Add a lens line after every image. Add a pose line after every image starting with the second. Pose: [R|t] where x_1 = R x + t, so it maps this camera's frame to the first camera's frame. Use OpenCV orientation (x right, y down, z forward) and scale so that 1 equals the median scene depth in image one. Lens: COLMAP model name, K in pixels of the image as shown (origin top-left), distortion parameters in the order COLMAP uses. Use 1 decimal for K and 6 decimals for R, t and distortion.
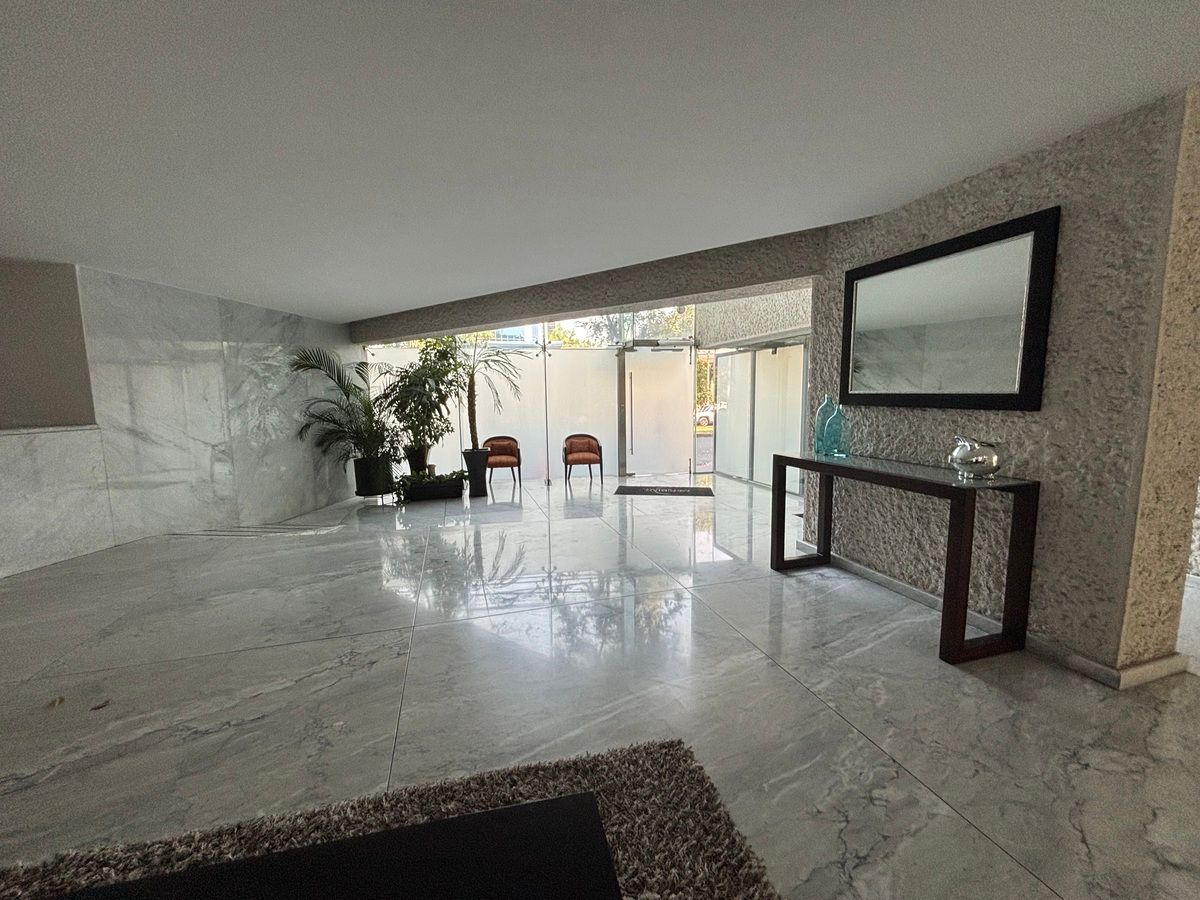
lens RADIAL K [[482.2, 0, 597.6], [0, 482.2, 448.6], [0, 0, 1]] dist [0.000203, 0.000364]
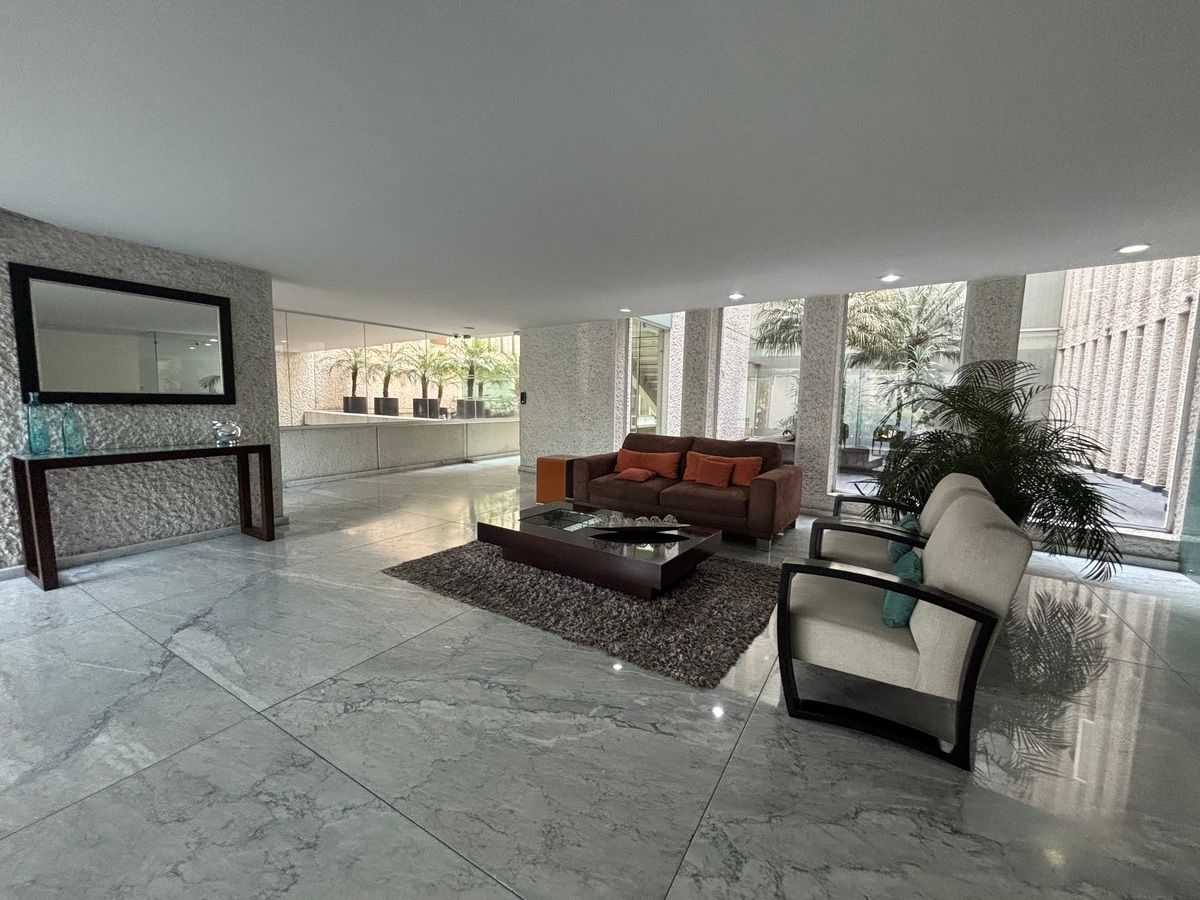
lens RADIAL K [[482.2, 0, 598.9], [0, 482.2, 449.0], [0, 0, 1]] dist [0.000203, 0.000364]
pose [[-0.672119, -0.075492, 0.736584, -1.383396], [0.077088, 0.982249, 0.171011, -0.113886], [-0.736419, 0.171722, -0.654369, 1.168966]]
